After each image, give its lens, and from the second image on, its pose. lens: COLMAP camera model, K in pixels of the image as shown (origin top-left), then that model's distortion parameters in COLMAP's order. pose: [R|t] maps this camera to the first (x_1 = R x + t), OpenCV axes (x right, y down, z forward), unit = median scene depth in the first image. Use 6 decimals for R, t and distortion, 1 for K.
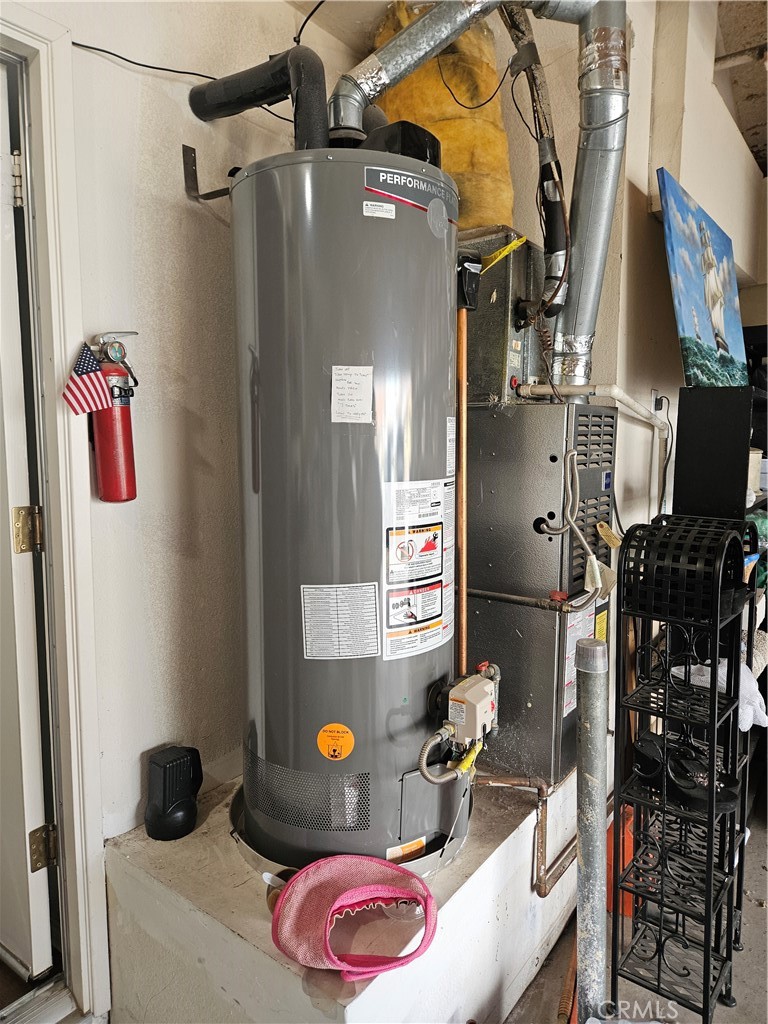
lens RADIAL K [[674.5, 0, 379.1], [0, 674.5, 509.7], [0, 0, 1]] dist [0.064929, -0.055307]
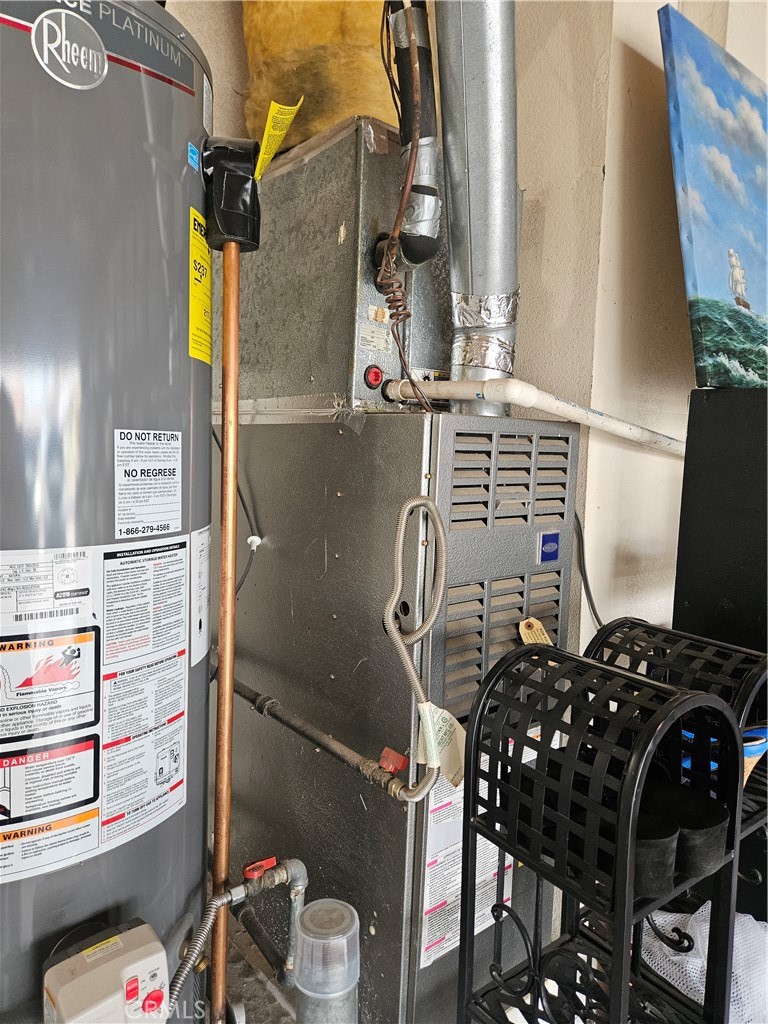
lens RADIAL K [[674.5, 0, 379.1], [0, 674.5, 509.7], [0, 0, 1]] dist [0.064929, -0.055307]
pose [[0.973640, 0.046467, -0.223307, 0.337335], [-0.051933, 0.998476, -0.018663, -0.059233], [0.222100, 0.029768, 0.974569, 0.417563]]
